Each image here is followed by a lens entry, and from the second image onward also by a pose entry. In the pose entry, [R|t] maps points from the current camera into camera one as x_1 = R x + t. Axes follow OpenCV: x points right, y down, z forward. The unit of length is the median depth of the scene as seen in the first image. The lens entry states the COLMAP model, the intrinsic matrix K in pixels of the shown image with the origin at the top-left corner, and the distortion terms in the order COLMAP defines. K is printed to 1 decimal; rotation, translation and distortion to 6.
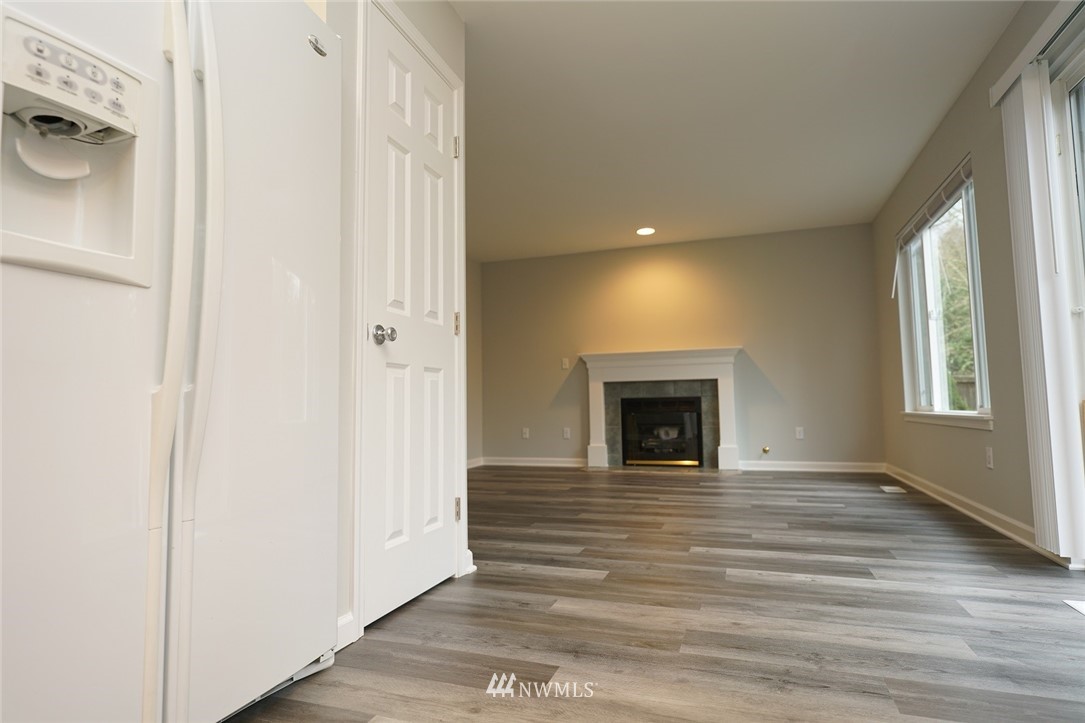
lens RADIAL K [[585.3, 0, 544.1], [0, 585.3, 358.7], [0, 0, 1]] dist [-0.005367, 0.004719]
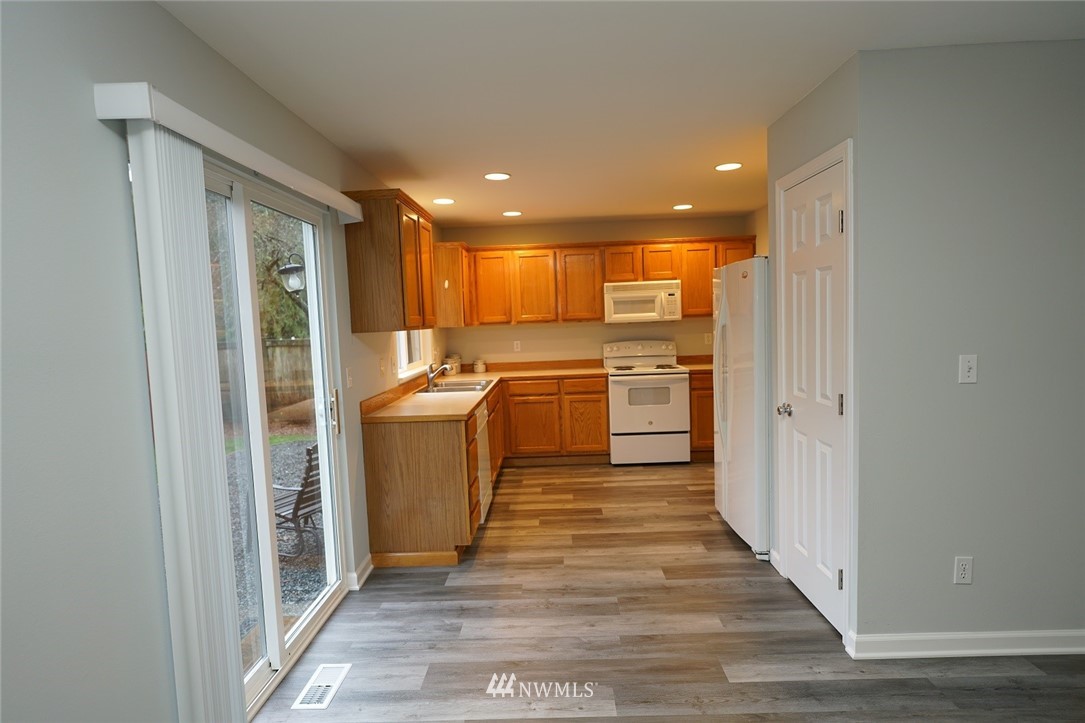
lens RADIAL K [[585.3, 0, 543.2], [0, 585.3, 362.1], [0, 0, 1]] dist [-0.005367, 0.004719]
pose [[-0.948603, 0.074354, -0.307611, 0.652385], [0.077550, 0.996987, 0.001837, -0.178632], [0.306821, -0.022113, -0.951510, 1.825838]]
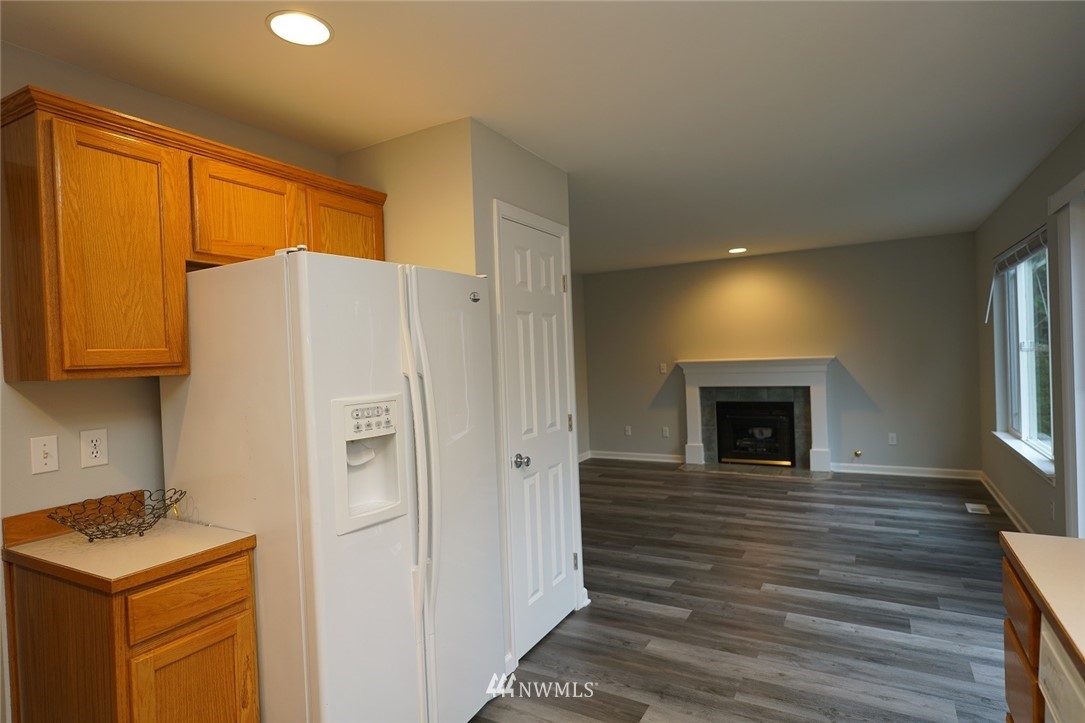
lens RADIAL K [[585.3, 0, 544.0], [0, 585.3, 360.2], [0, 0, 1]] dist [-0.005367, 0.004719]
pose [[0.984236, -0.021361, -0.175567, 0.026624], [0.038368, 0.994827, 0.094055, -0.328806], [0.172650, -0.099308, 0.979964, -0.281780]]
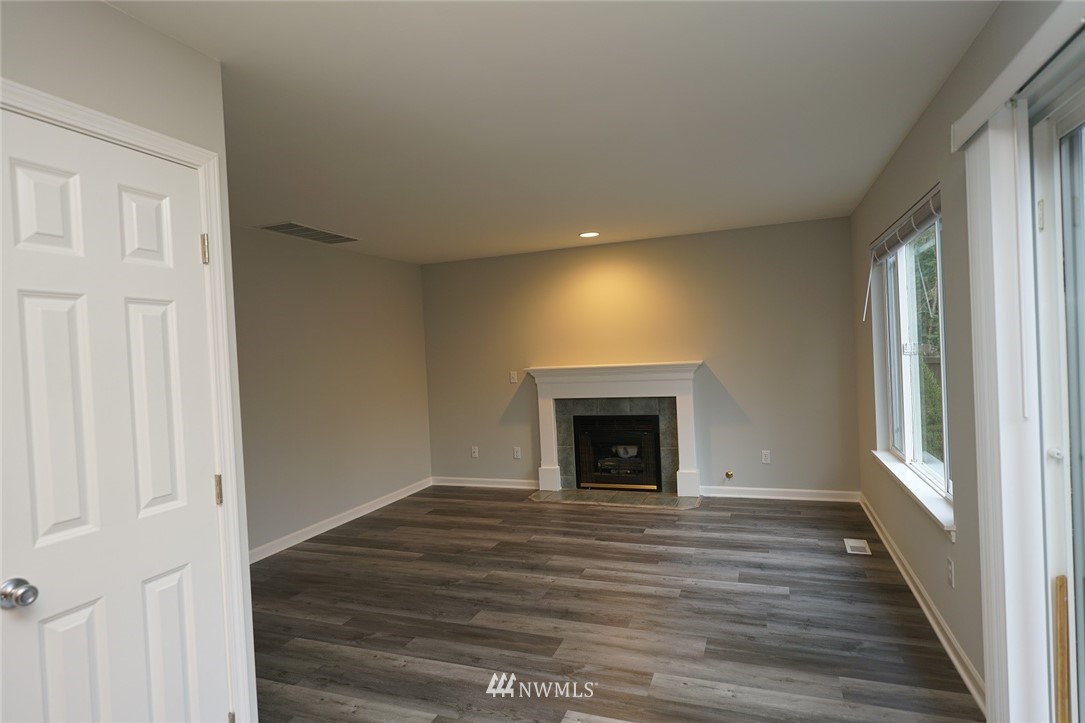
lens RADIAL K [[585.3, 0, 543.8], [0, 585.3, 359.6], [0, 0, 1]] dist [-0.005367, 0.004719]
pose [[0.999159, -0.032467, -0.025062, 0.299527], [0.034695, 0.994942, 0.094267, -0.287804], [0.021875, -0.095057, 0.995231, 0.274504]]
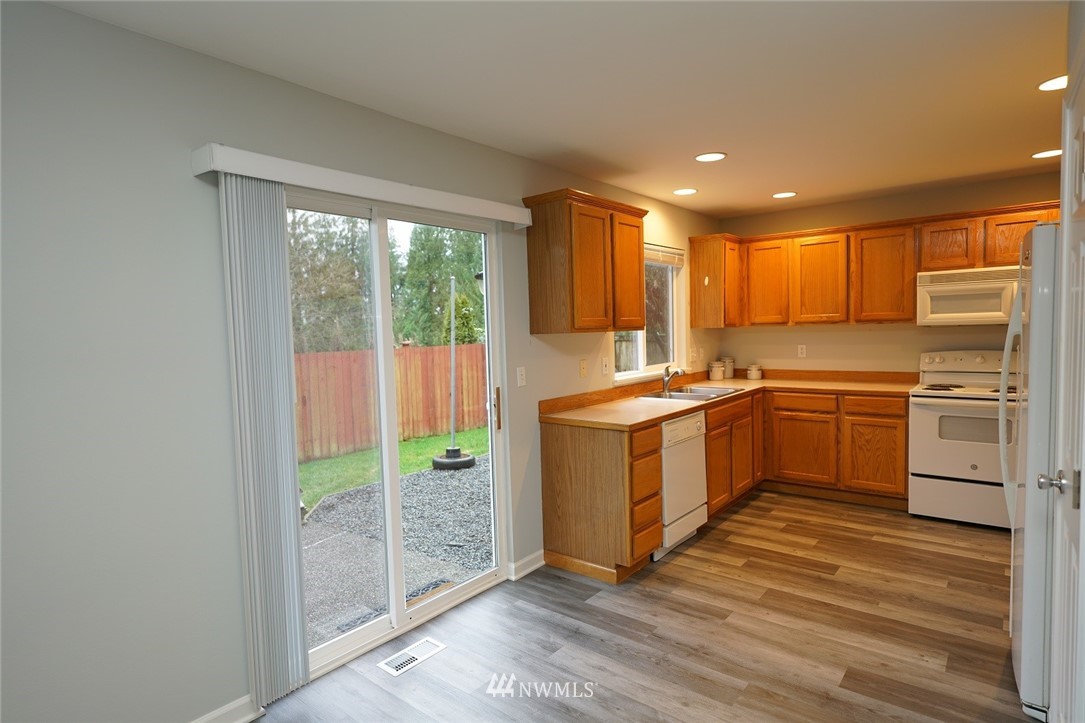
lens RADIAL K [[585.3, 0, 541.6], [0, 585.3, 361.9], [0, 0, 1]] dist [-0.005367, 0.004719]
pose [[-0.941388, 0.021257, 0.336655, 0.140994], [0.014707, 0.999650, -0.021993, -0.179158], [-0.337005, -0.015753, -0.941371, 1.709821]]
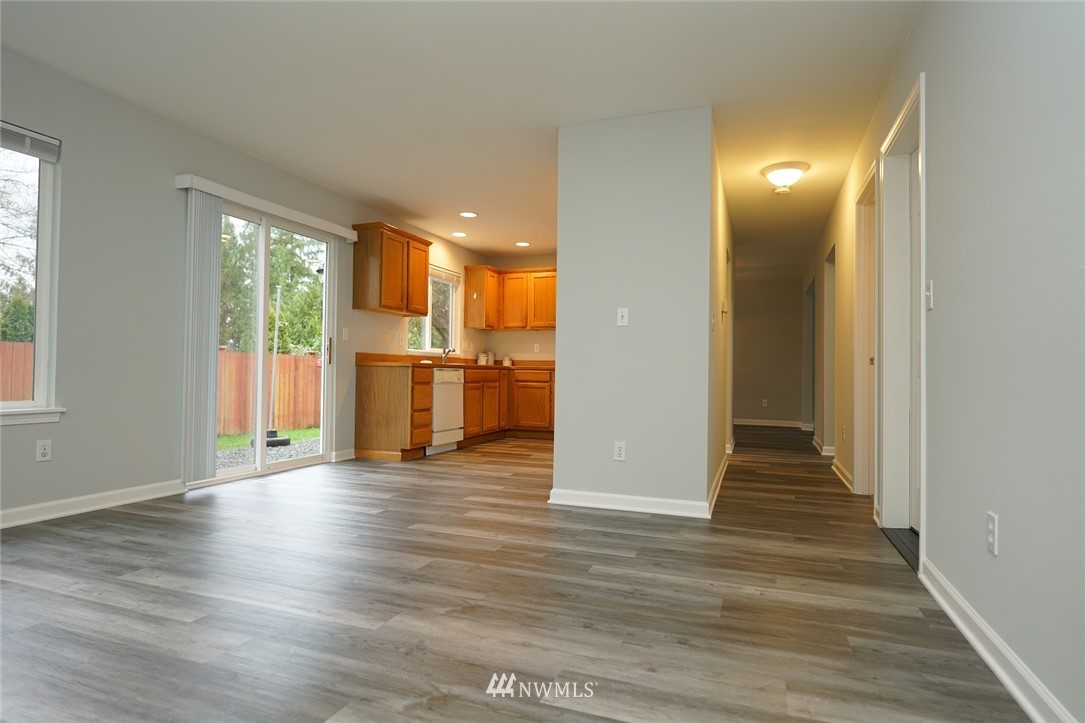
lens RADIAL K [[585.3, 0, 544.6], [0, 585.3, 361.7], [0, 0, 1]] dist [-0.005367, 0.004719]
pose [[-0.999867, 0.001076, 0.016295, -0.137343], [-0.000557, 0.995000, -0.099873, 0.154204], [-0.016321, -0.099869, -0.994867, 2.608542]]
